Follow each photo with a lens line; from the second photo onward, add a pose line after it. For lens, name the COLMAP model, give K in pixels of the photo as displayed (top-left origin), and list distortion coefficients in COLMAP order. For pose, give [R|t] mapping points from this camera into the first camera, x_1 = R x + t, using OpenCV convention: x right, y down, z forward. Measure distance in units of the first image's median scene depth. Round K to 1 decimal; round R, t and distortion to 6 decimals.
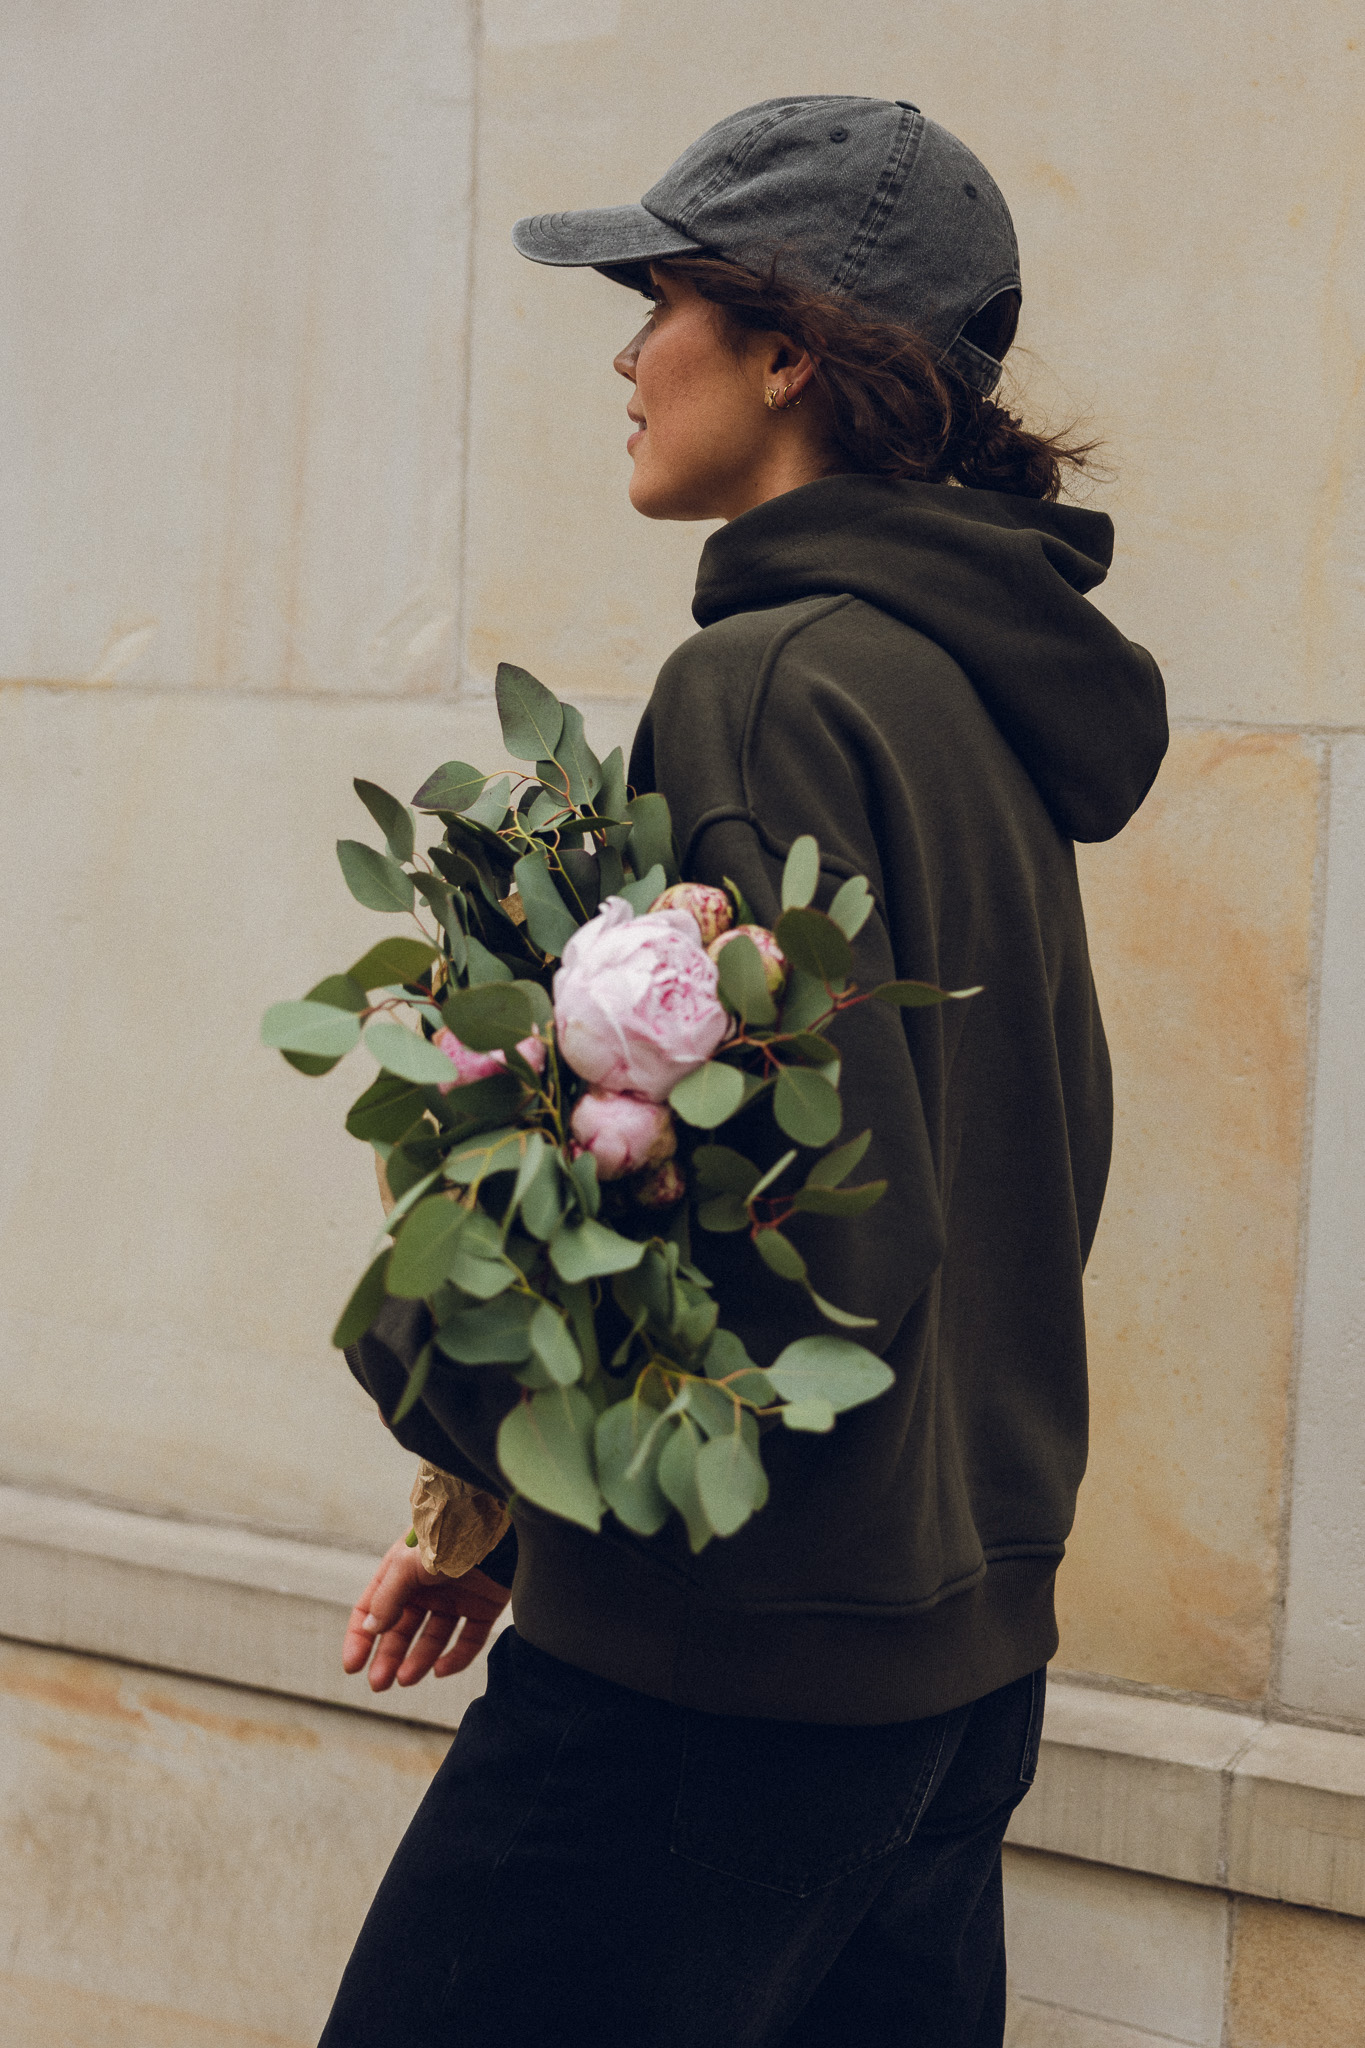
lens RADIAL K [[3091.2, 0, 682.2], [0, 3091.2, 1031.5], [0, 0, 1]] dist [0.015074, 0.000000]
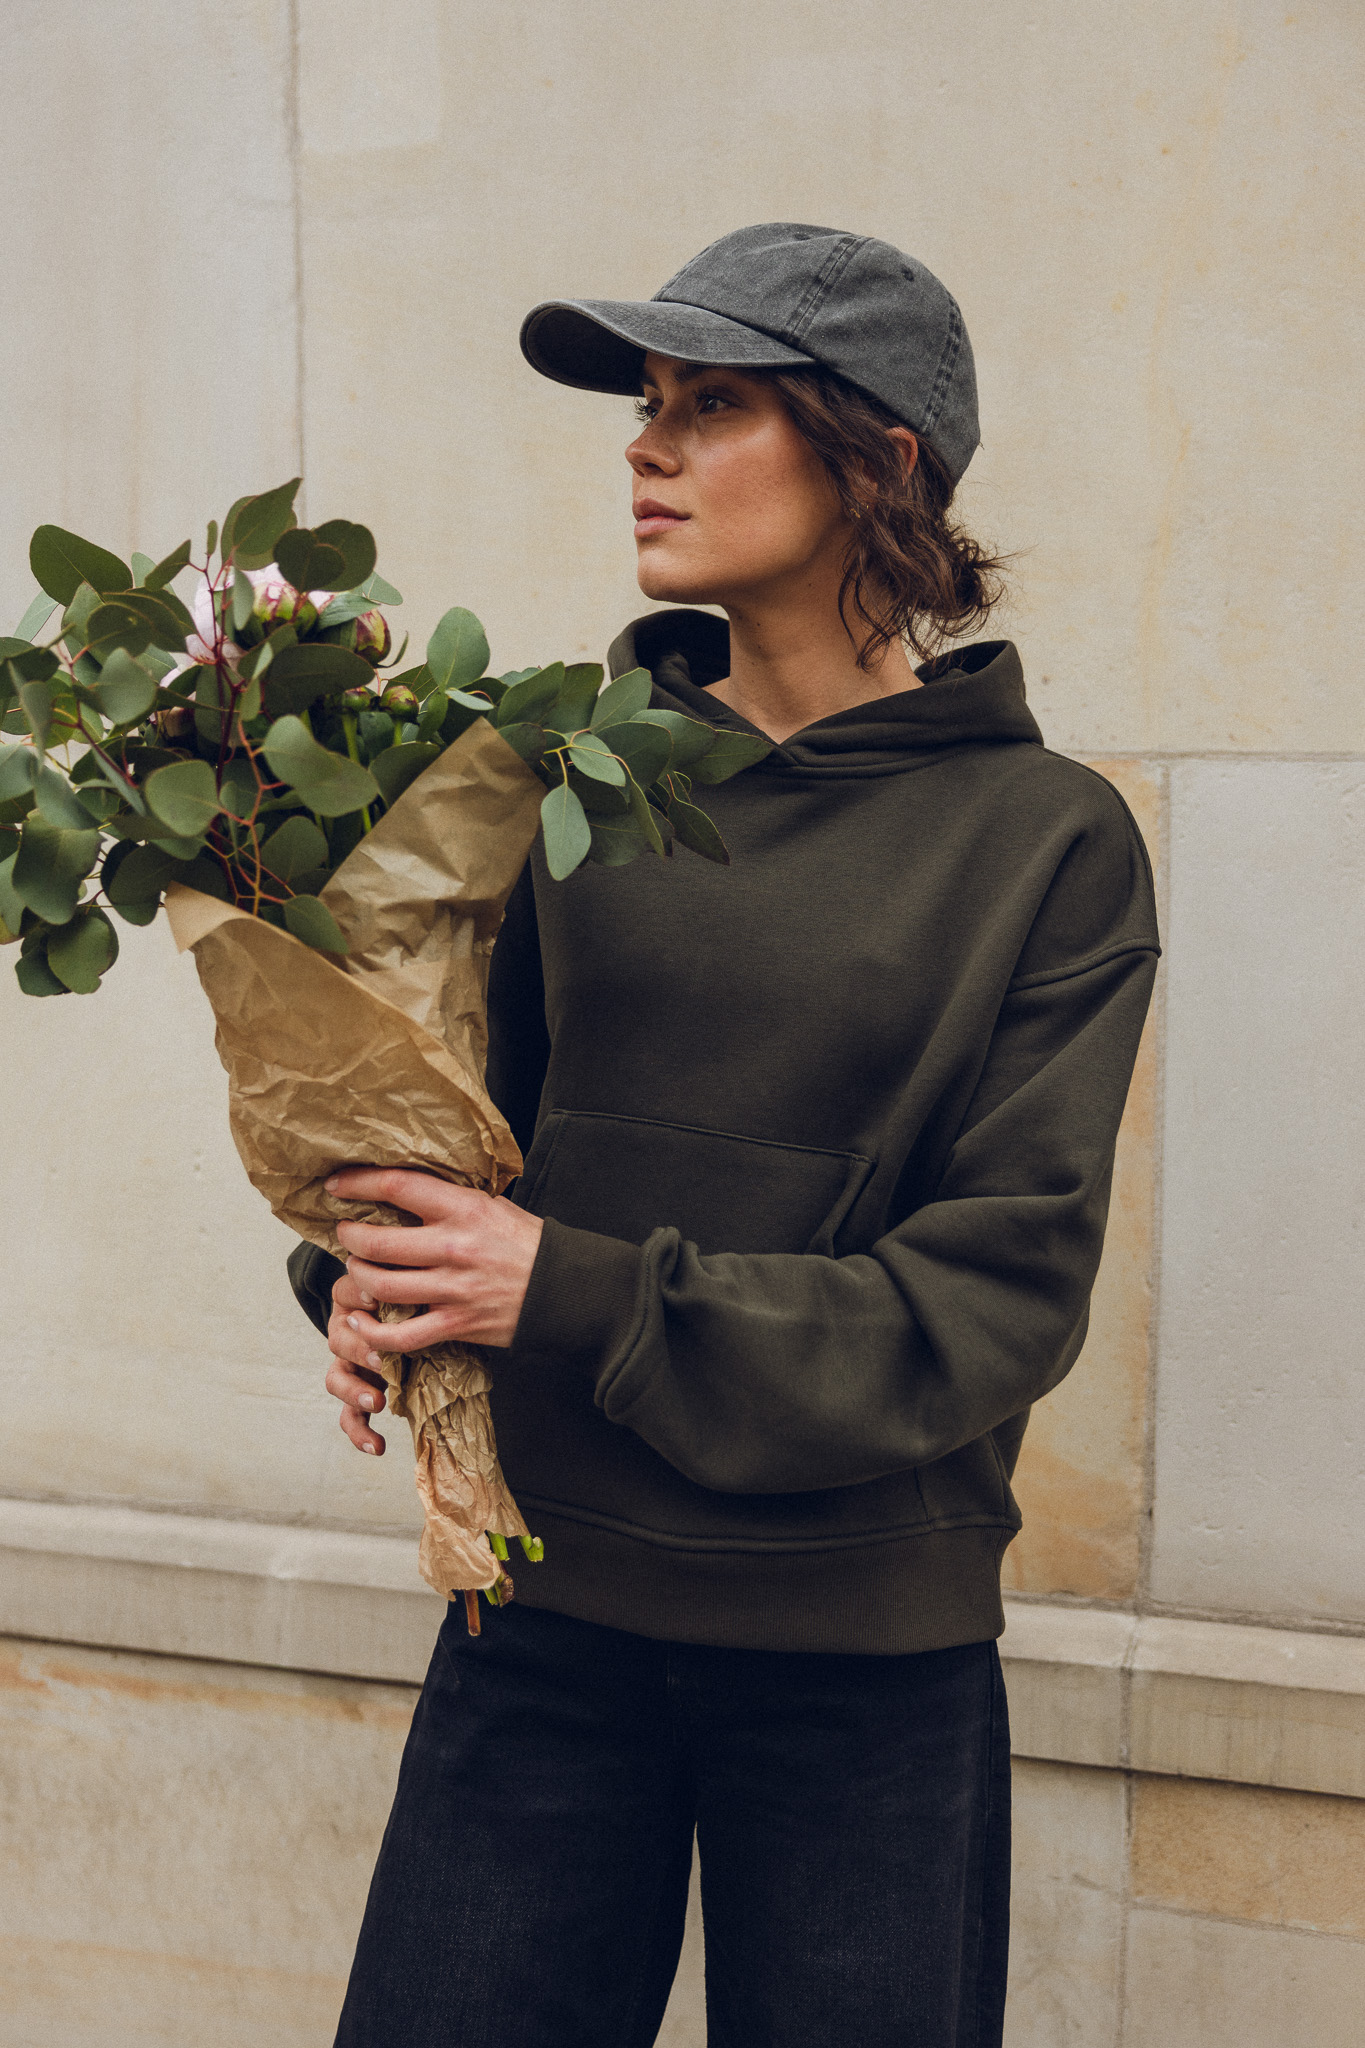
lens RADIAL K [[2651.6, 0, 587.2], [0, 2651.6, 1019.2], [0, 0, 1]] dist [0.015600, 0.000000]
pose [[0.986891, -0.069874, 0.145480, -0.142800], [0.065648, 0.997275, 0.033659, -0.045397], [-0.147436, -0.023667, 0.988788, 0.061497]]
